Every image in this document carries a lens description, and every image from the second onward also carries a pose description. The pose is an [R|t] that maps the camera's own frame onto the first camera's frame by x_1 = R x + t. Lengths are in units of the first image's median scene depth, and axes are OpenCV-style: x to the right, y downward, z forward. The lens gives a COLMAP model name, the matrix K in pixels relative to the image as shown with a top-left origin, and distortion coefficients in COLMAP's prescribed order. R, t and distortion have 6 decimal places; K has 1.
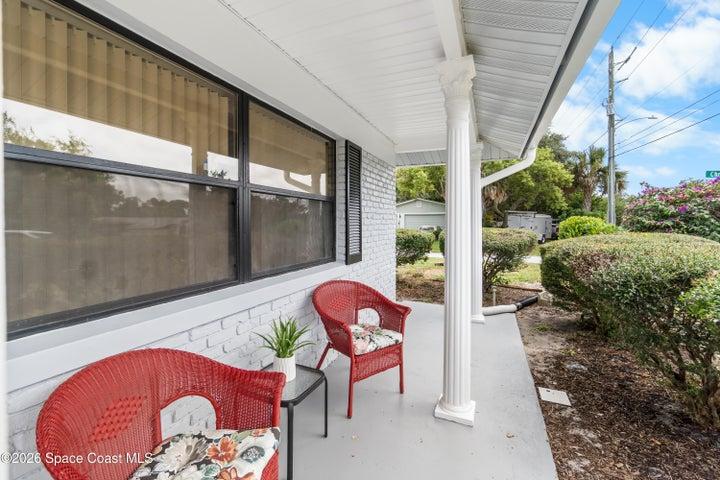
lens RADIAL K [[315.5, 0, 359.0], [0, 315.5, 227.2], [0, 0, 1]] dist [0.000013, -0.000132]
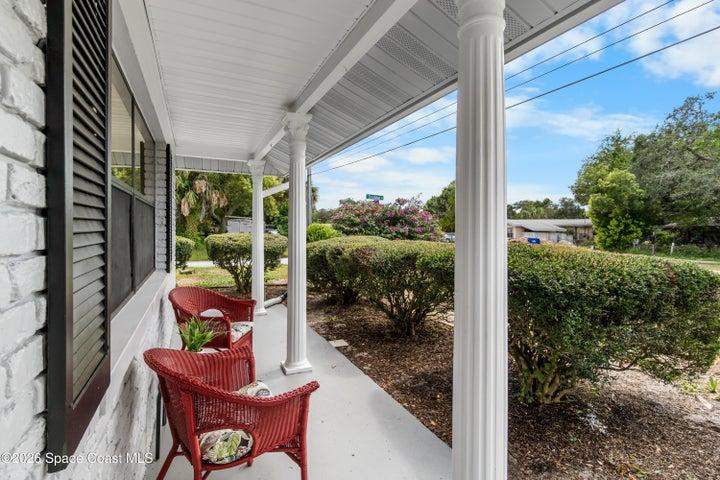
lens RADIAL K [[349.3, 0, 358.4], [0, 349.3, 232.3], [0, 0, 1]] dist [-0.053325, -0.000008]
pose [[0.647643, -0.007032, 0.761912, -0.498457], [0.007045, 0.999970, 0.003241, -0.004888], [-0.761912, 0.003269, 0.647673, -0.135069]]
